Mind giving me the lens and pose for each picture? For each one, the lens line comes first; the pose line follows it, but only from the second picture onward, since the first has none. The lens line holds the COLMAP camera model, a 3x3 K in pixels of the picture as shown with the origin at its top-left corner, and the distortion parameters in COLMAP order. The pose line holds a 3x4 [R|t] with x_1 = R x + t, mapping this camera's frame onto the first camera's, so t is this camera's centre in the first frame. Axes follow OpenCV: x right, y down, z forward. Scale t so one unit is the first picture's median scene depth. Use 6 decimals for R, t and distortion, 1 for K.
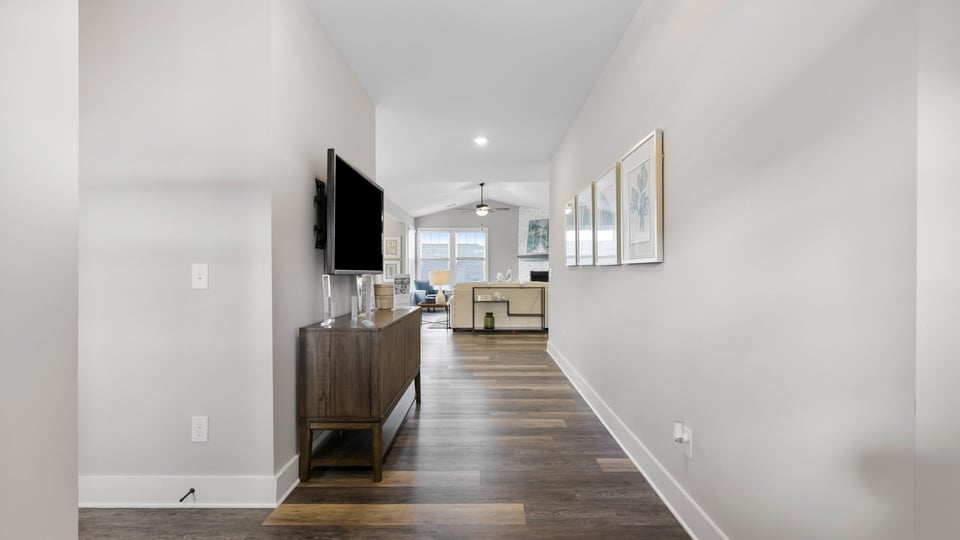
lens RADIAL K [[442.4, 0, 485.4], [0, 442.4, 270.4], [0, 0, 1]] dist [-0.004746, -0.000162]
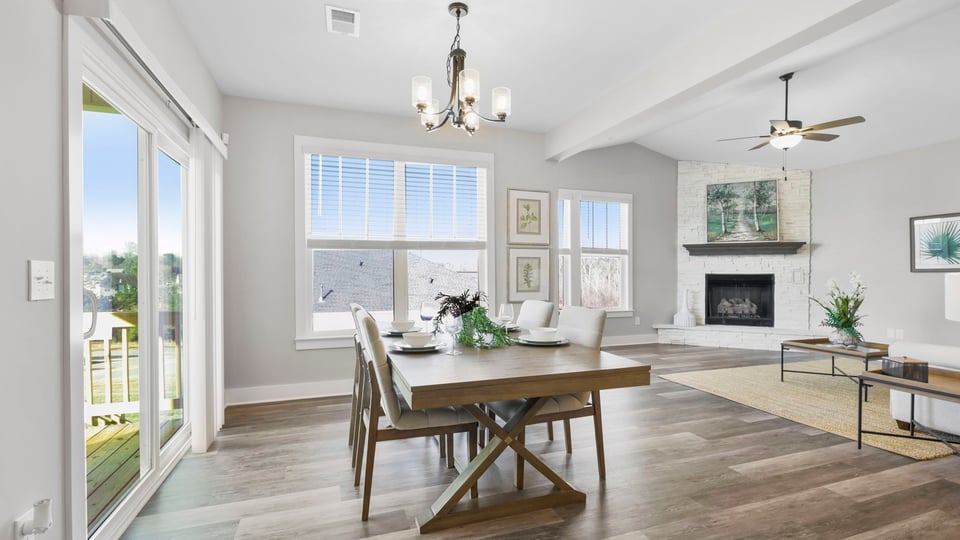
lens RADIAL K [[442.4, 0, 485.9], [0, 442.4, 274.1], [0, 0, 1]] dist [-0.004746, -0.000162]
pose [[0.940921, 0.000502, 0.338626, -0.374388], [-0.001318, 0.999997, 0.002179, 0.000753], [-0.338624, -0.002497, 0.940919, 0.592387]]
